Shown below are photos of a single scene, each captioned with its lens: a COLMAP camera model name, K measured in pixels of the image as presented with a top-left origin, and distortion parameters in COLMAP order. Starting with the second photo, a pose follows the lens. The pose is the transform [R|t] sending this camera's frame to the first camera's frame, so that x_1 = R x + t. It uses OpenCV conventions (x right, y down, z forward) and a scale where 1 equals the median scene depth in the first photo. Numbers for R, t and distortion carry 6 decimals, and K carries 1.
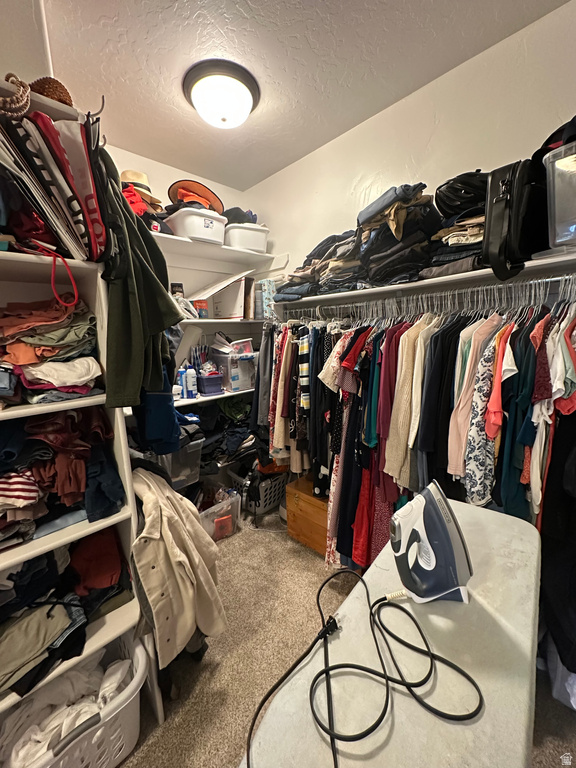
lens RADIAL K [[306.9, 0, 288.0], [0, 306.9, 384.0], [0, 0, 1]] dist [0.000542, 0.000075]
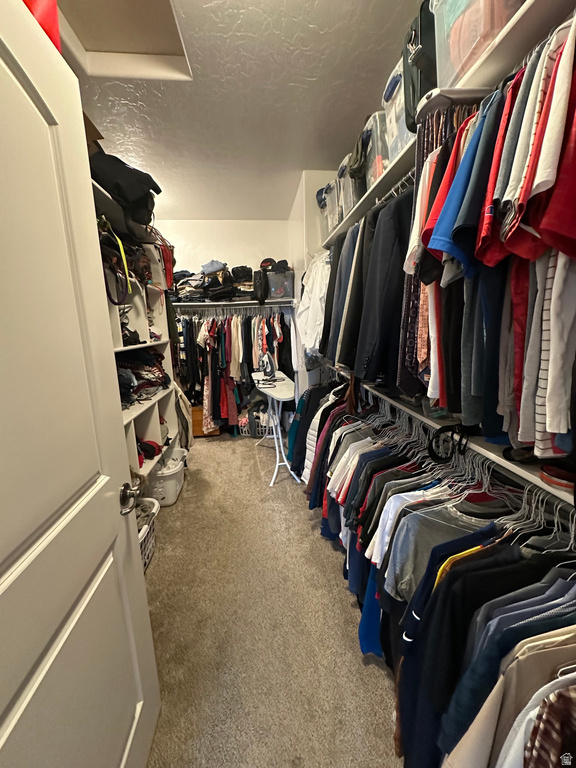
lens RADIAL K [[306.9, 0, 288.0], [0, 306.9, 384.0], [0, 0, 1]] dist [0.000542, 0.000075]
pose [[0.639244, -0.118746, 0.759780, -1.260256], [0.130439, 0.990432, 0.045049, 0.285748], [-0.757860, 0.070308, 0.648617, -0.954055]]
